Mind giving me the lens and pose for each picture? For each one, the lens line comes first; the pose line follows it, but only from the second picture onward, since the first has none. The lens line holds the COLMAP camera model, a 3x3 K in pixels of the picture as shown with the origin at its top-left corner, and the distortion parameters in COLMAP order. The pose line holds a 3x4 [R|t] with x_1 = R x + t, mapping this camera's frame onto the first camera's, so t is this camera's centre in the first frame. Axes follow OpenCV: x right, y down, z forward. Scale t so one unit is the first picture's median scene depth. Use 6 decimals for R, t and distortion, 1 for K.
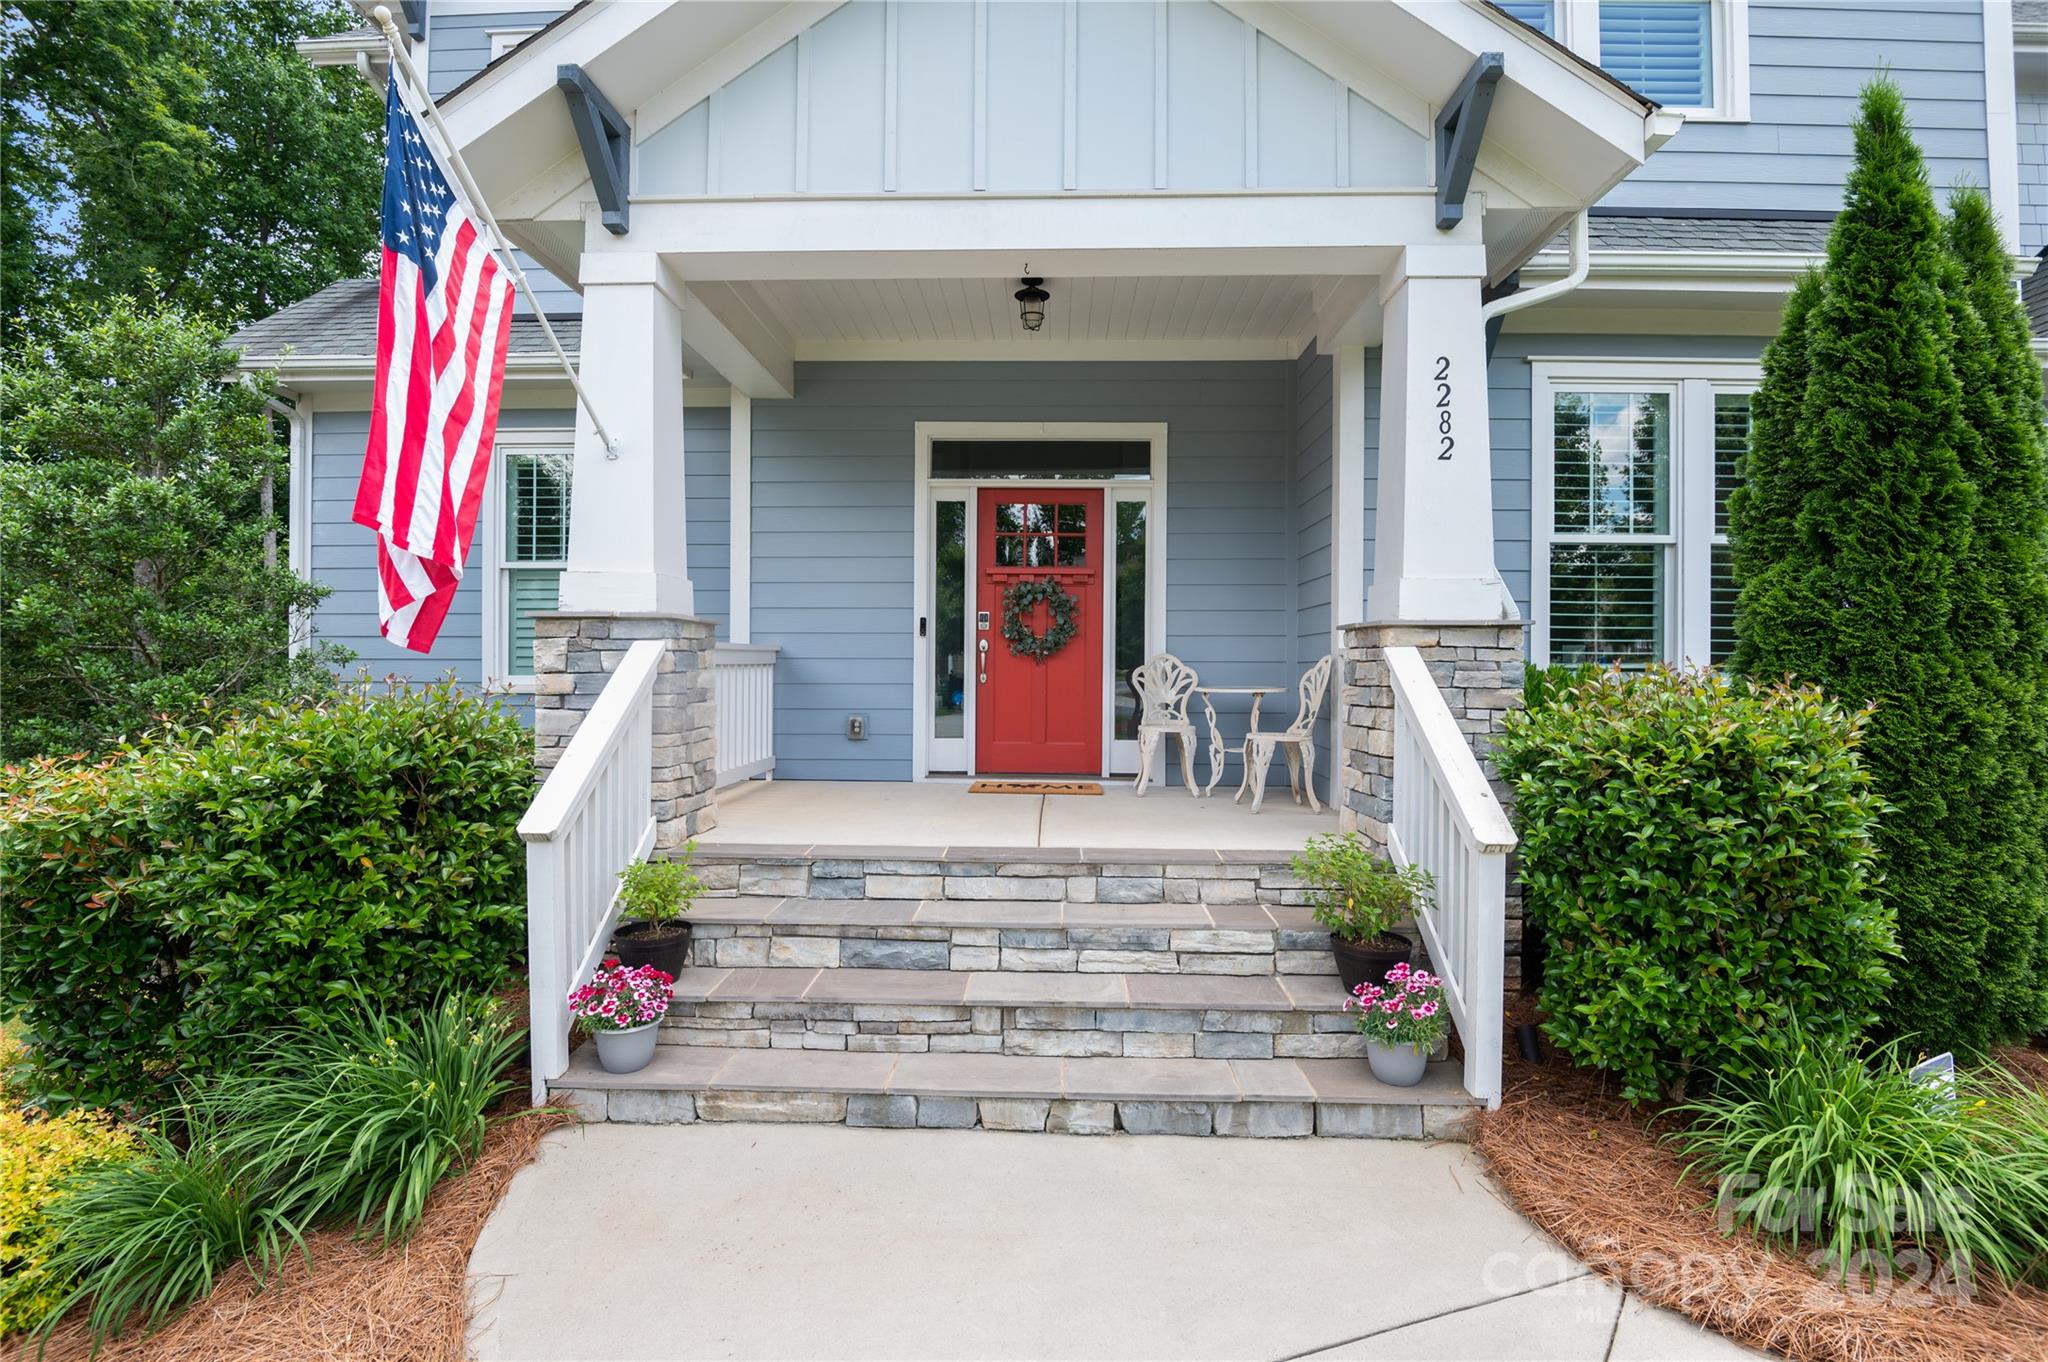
lens RADIAL K [[999.1, 0, 1025.4], [0, 999.1, 668.4], [0, 0, 1]] dist [-0.024091, -0.000454]
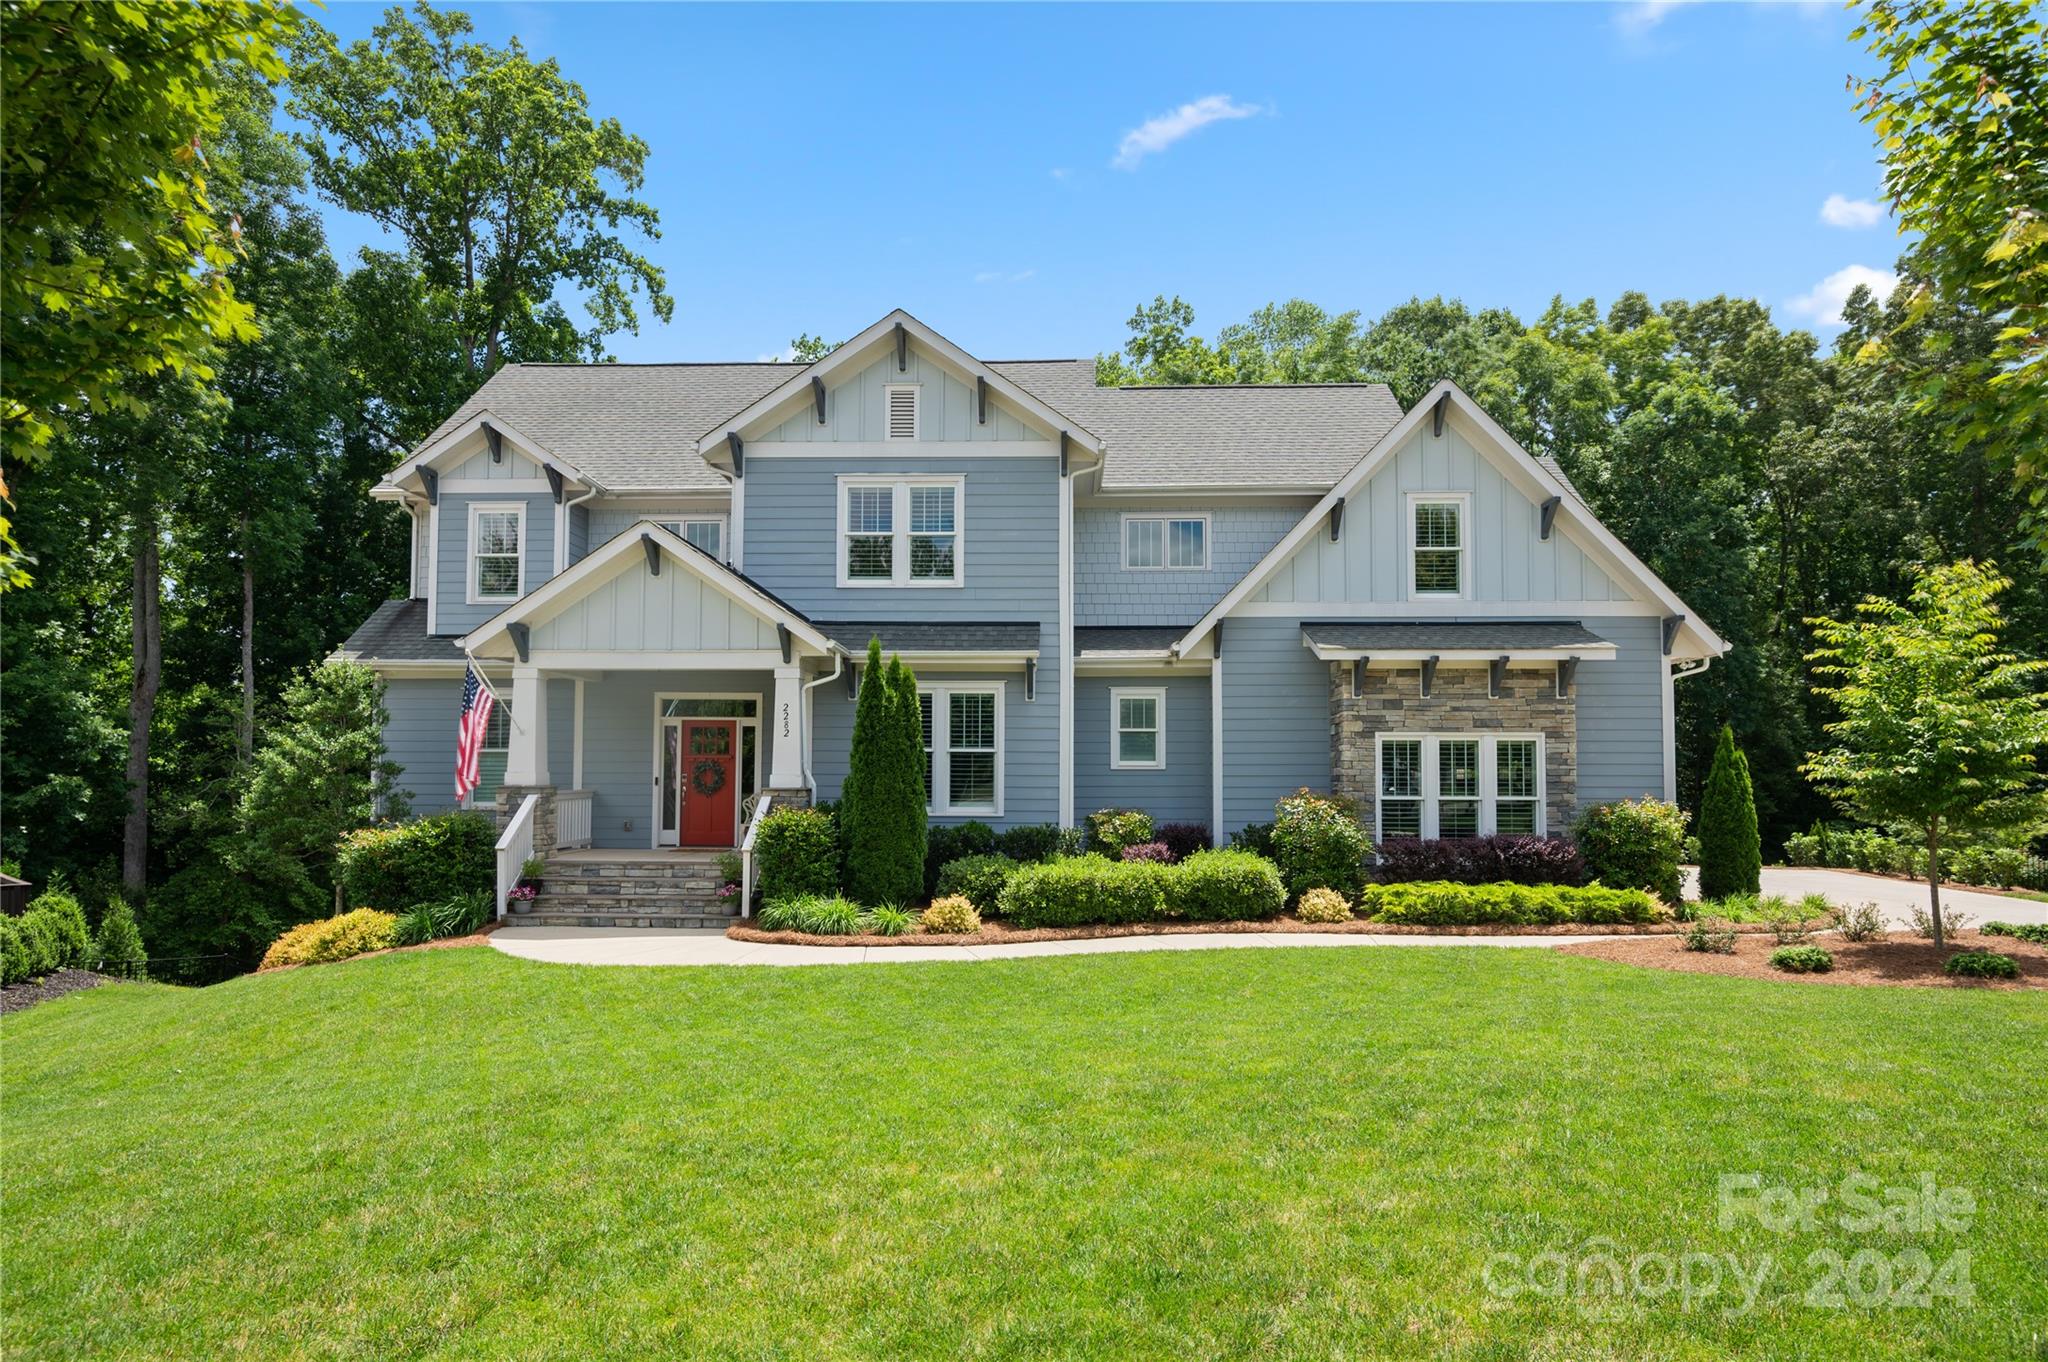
lens RADIAL K [[1178.6, 0, 995.0], [0, 1178.6, 723.1], [0, 0, 1]] dist [-0.007122, -0.004617]
pose [[0.999908, -0.002084, -0.013372, 1.130290], [0.001480, 0.998987, -0.044978, -0.083508], [0.013452, 0.044954, 0.998898, -2.702888]]
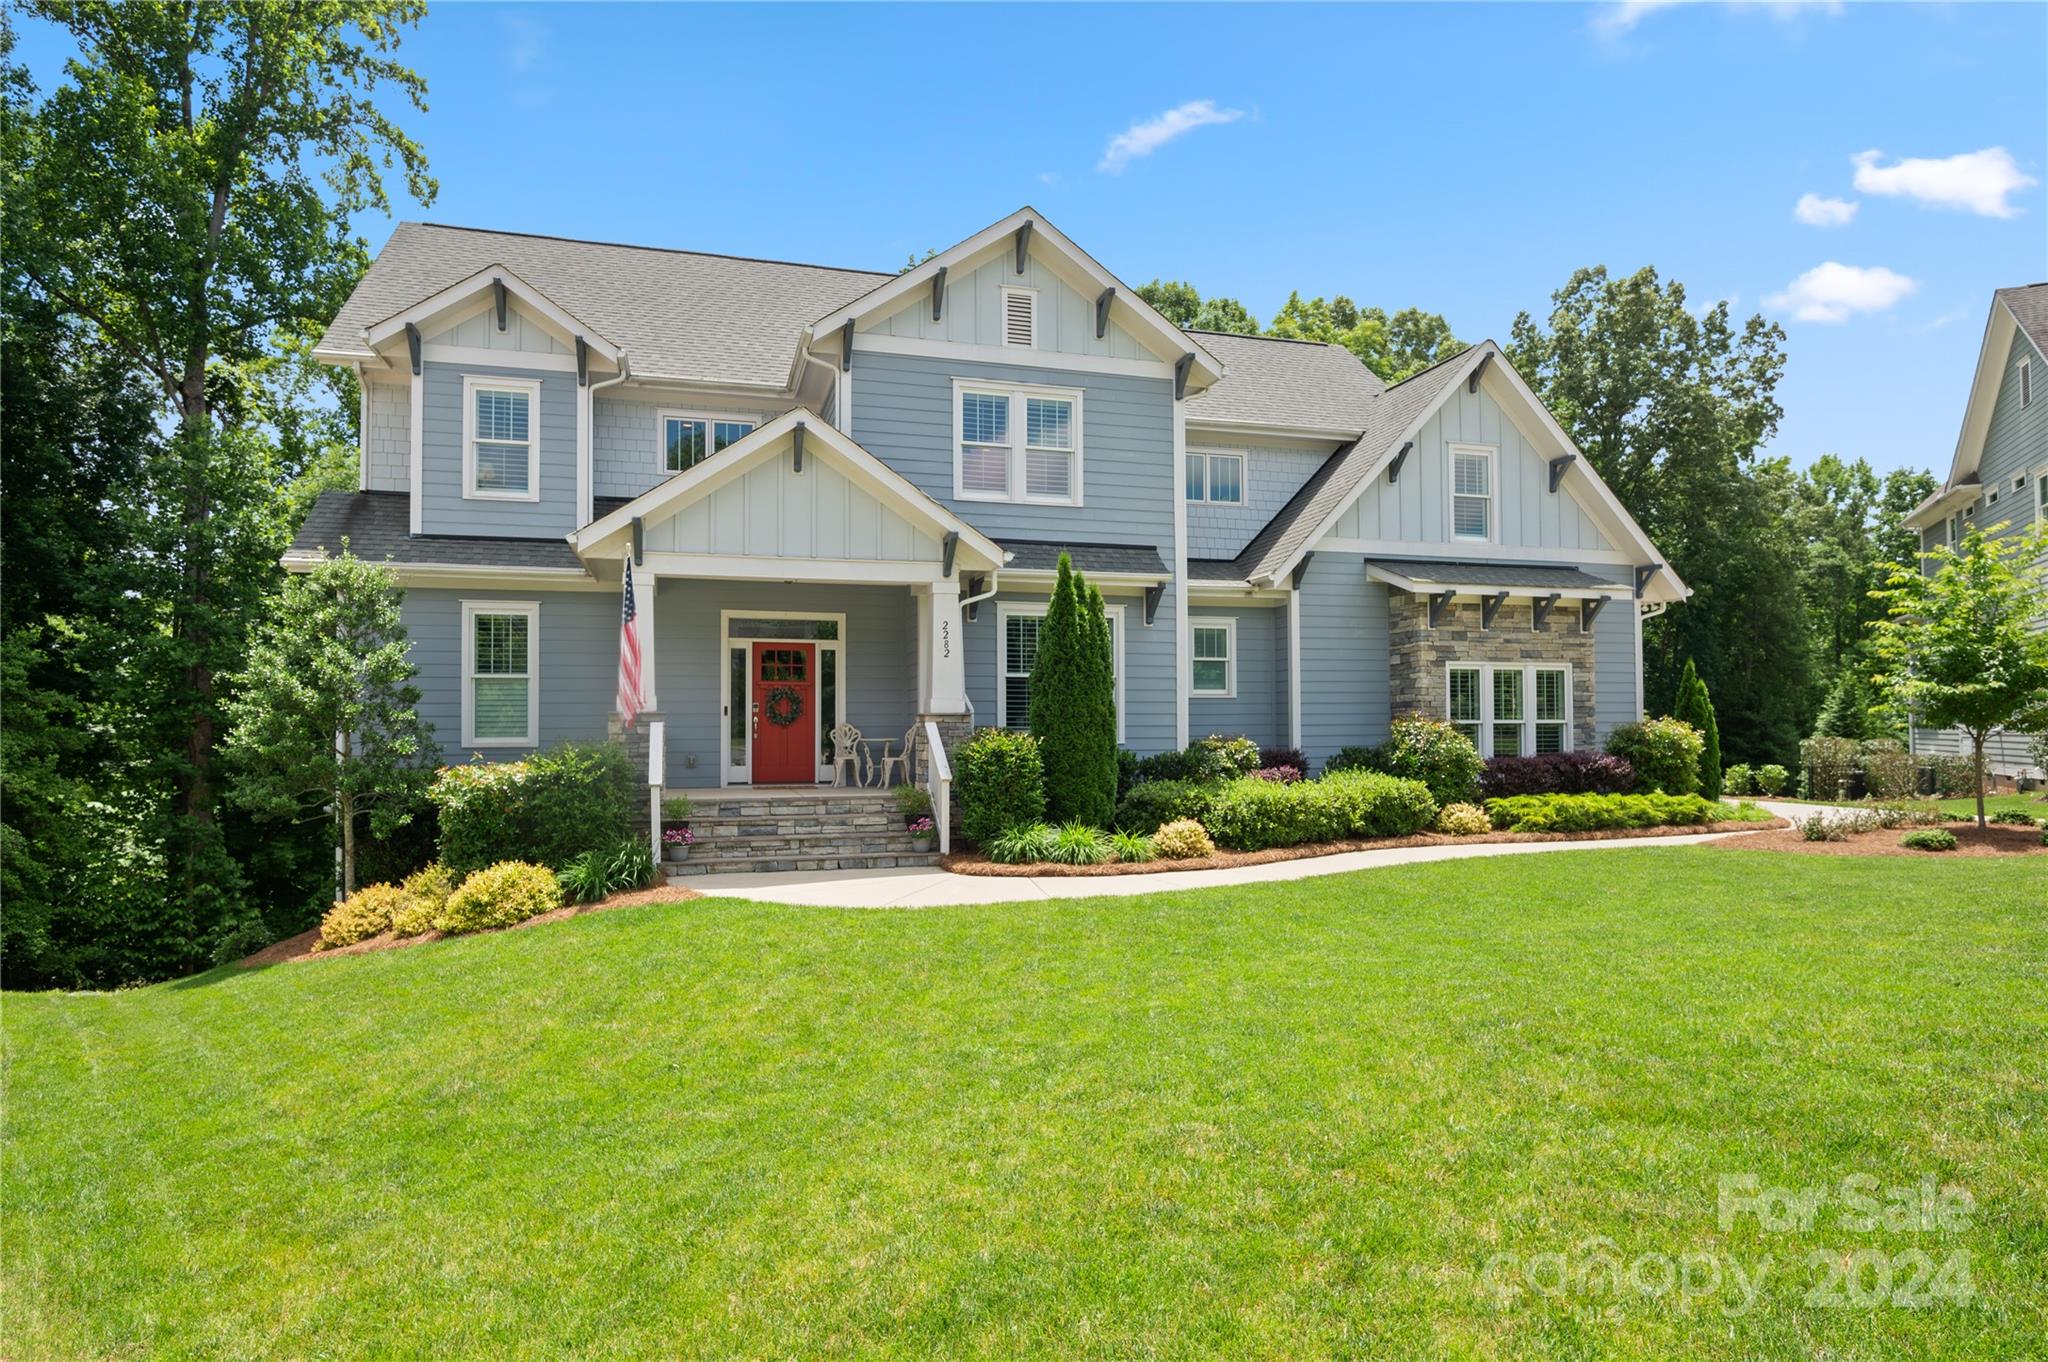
lens RADIAL K [[1148.1, 0, 1024.7], [0, 1148.1, 702.9], [0, 0, 1]] dist [-0.014786, -0.008185]
pose [[0.950986, -0.002808, 0.309222, -0.388058], [0.009838, 0.999727, -0.021179, -0.004535], [-0.309079, 0.023183, 0.950754, -2.216135]]
